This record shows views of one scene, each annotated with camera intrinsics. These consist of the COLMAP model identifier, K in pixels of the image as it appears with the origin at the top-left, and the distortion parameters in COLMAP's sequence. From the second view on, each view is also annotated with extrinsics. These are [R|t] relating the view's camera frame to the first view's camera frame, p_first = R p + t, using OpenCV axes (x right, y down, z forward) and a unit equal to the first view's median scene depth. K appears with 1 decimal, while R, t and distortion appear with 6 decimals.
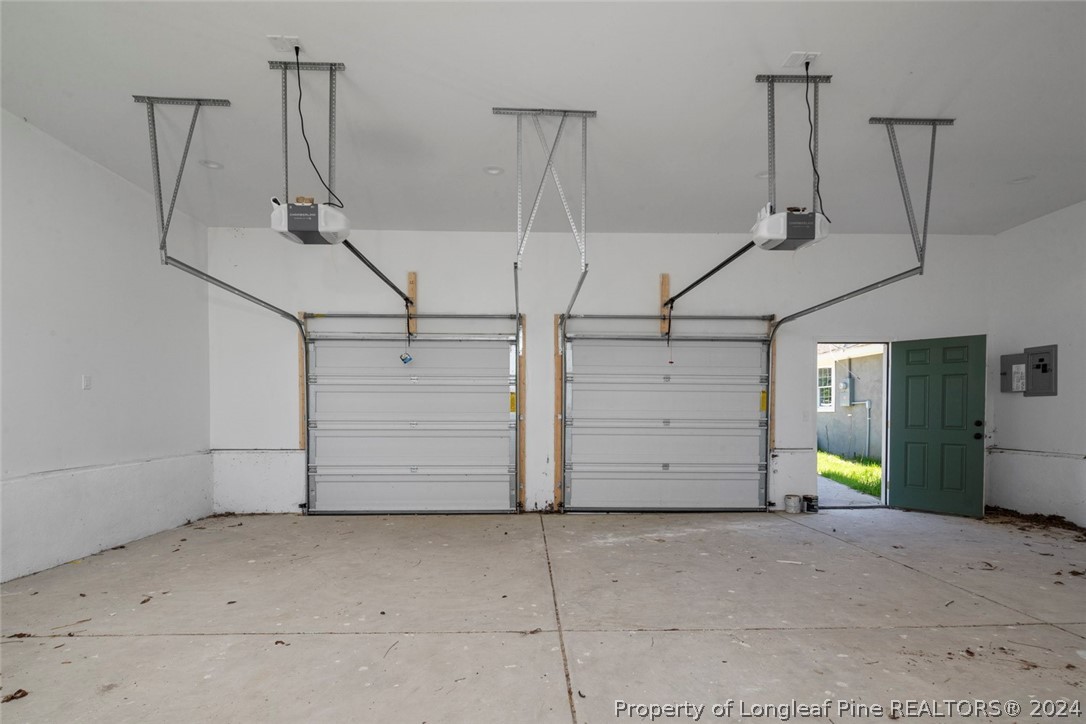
lens RADIAL K [[527.1, 0, 542.2], [0, 527.1, 413.2], [0, 0, 1]] dist [-0.000401, -0.002413]
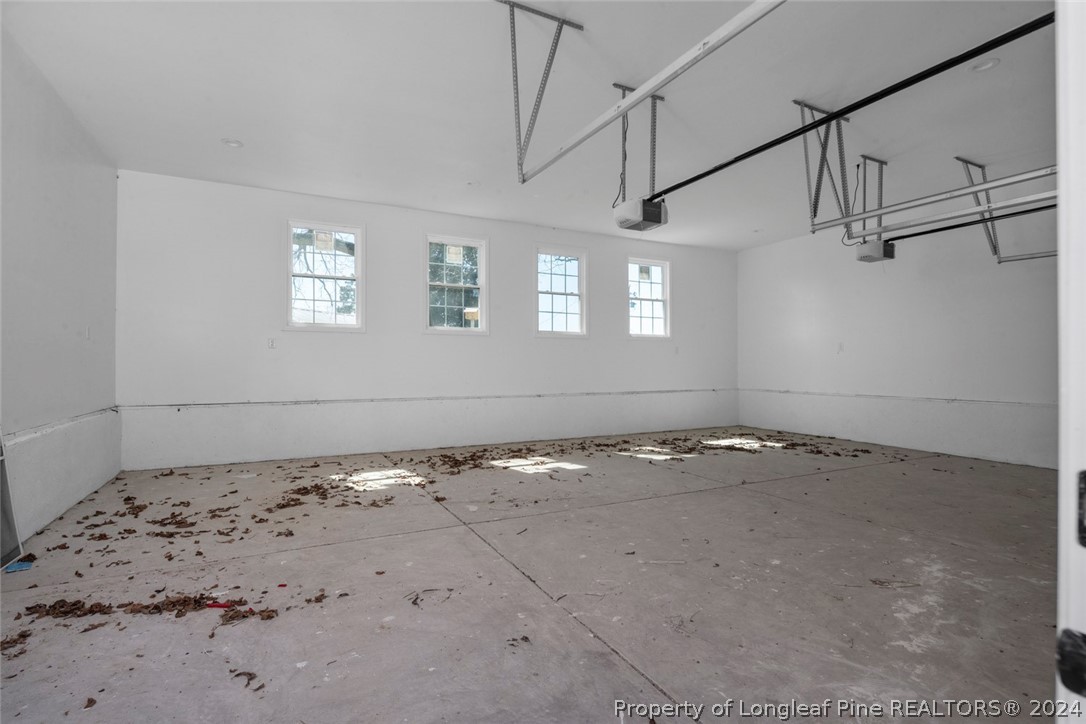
lens RADIAL K [[527.1, 0, 547.9], [0, 527.1, 359.3], [0, 0, 1]] dist [-0.000401, -0.002413]
pose [[-0.899700, -0.003453, -0.436494, 0.640684], [-0.000044, 0.999969, -0.007819, -0.002822], [0.436508, -0.007016, -0.899673, 1.075563]]
